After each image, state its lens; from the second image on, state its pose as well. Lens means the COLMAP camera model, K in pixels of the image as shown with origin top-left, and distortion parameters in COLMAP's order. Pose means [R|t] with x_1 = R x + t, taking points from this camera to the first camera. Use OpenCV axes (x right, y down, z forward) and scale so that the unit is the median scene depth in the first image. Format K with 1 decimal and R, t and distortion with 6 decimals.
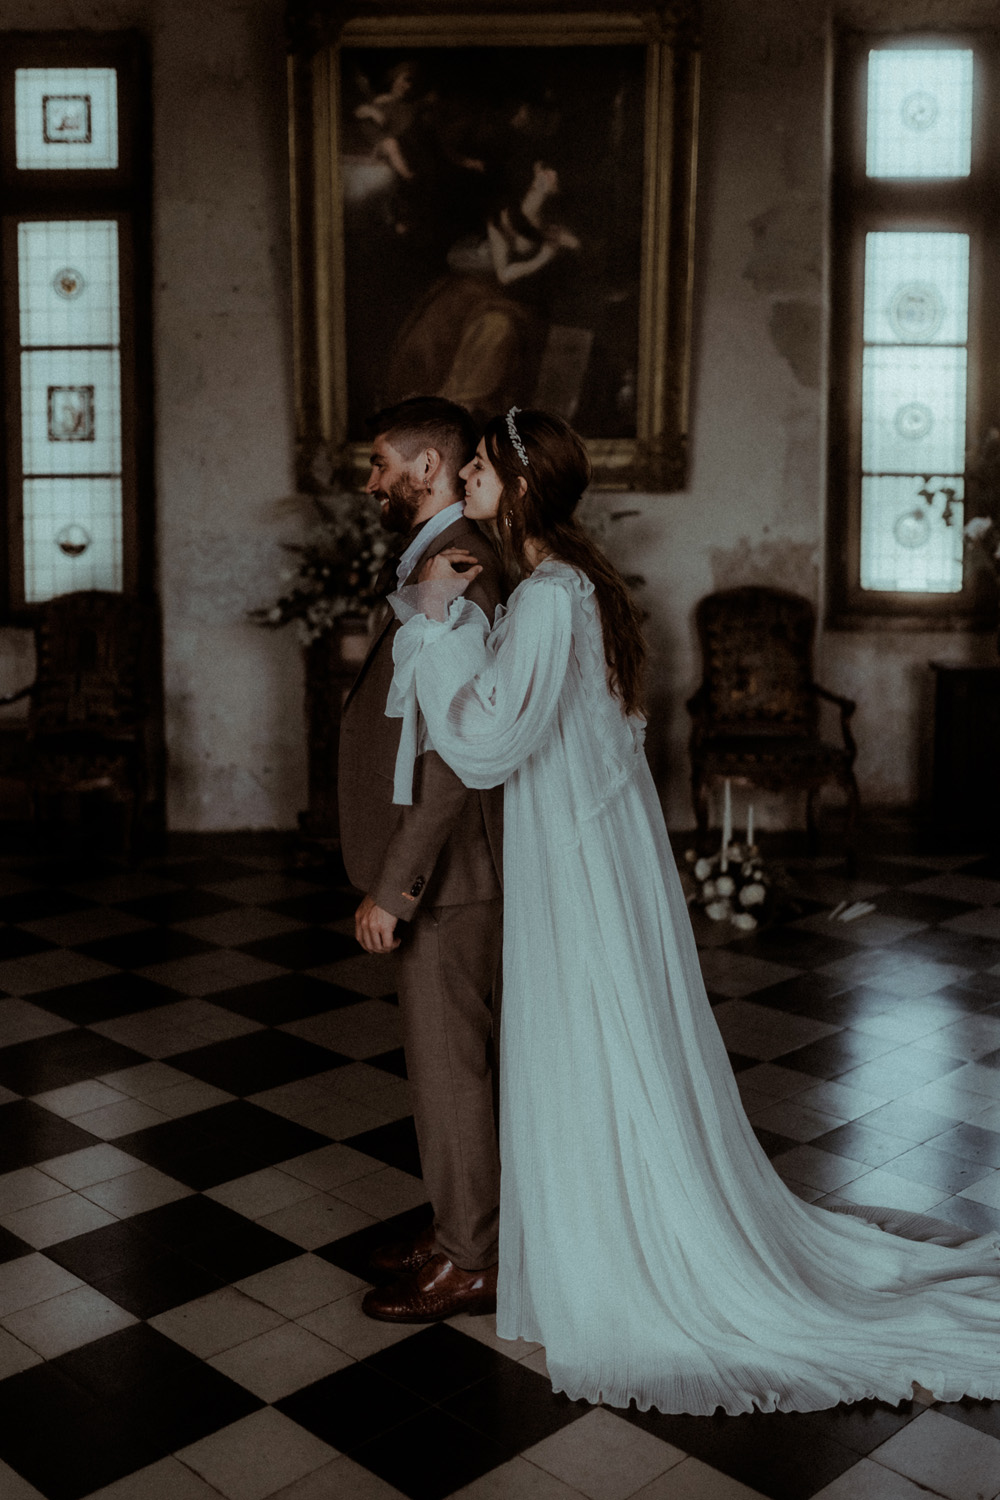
lens RADIAL K [[1584.4, 0, 500.0], [0, 1584.4, 750.0], [0, 0, 1]] dist [-0.000893, -0.009855]
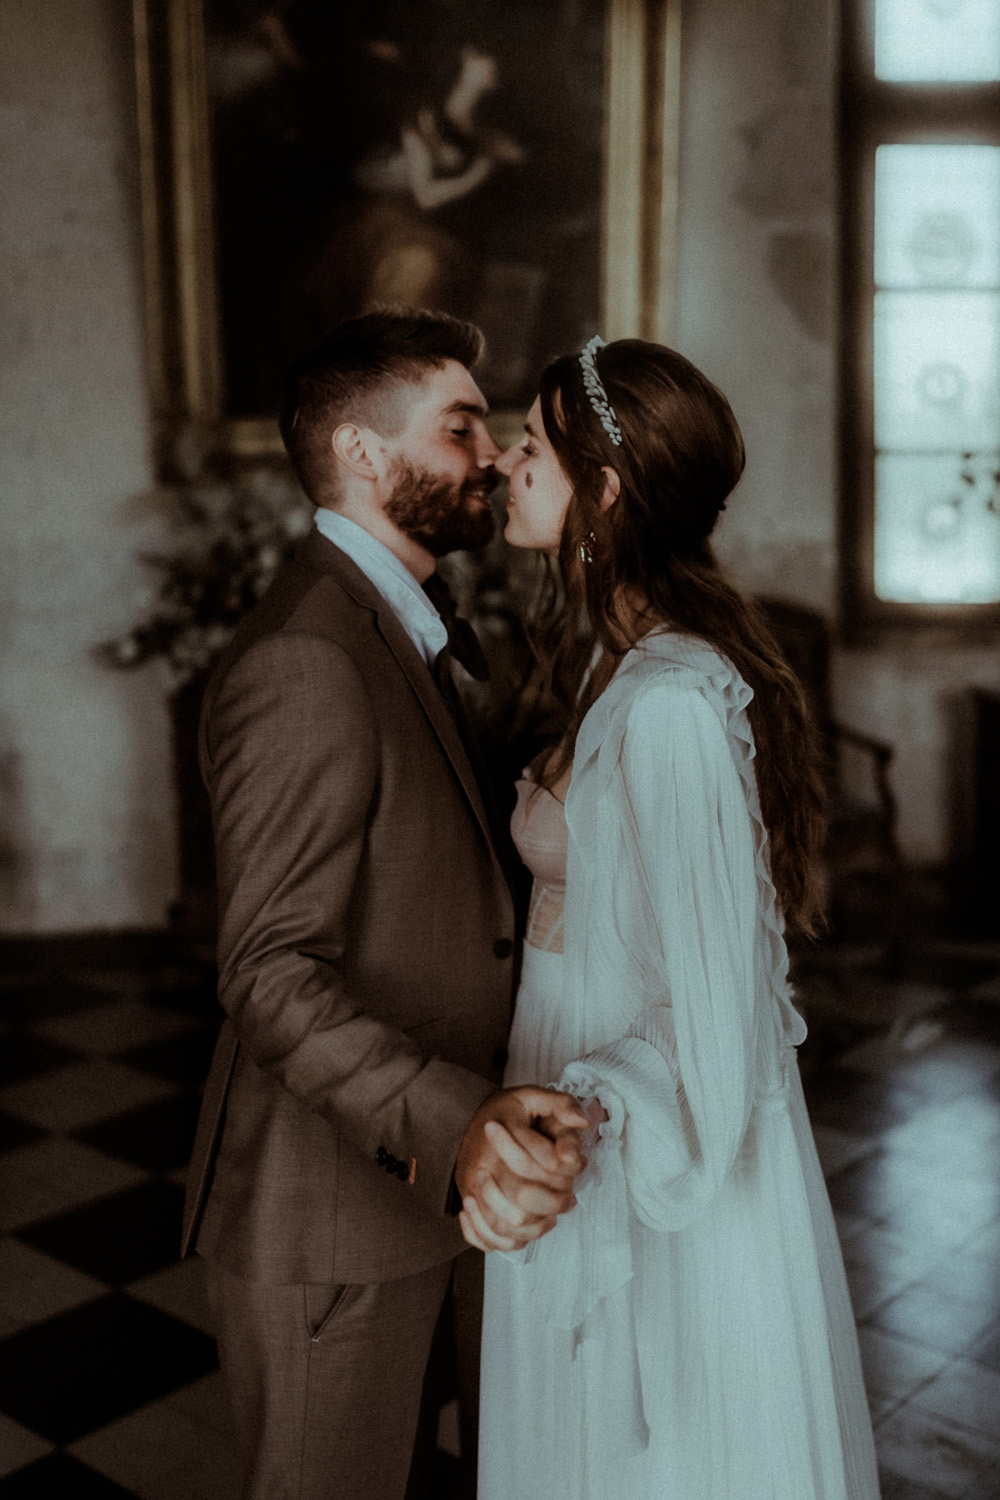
lens RADIAL K [[1822.3, 0, 500.0], [0, 1822.3, 750.0], [0, 0, 1]] dist [-0.006823, 0.027859]
pose [[0.998353, -0.021011, 0.053378, -0.014352], [0.021703, 0.999687, -0.012423, -0.023065], [-0.053100, 0.013561, 0.998497, 0.130374]]
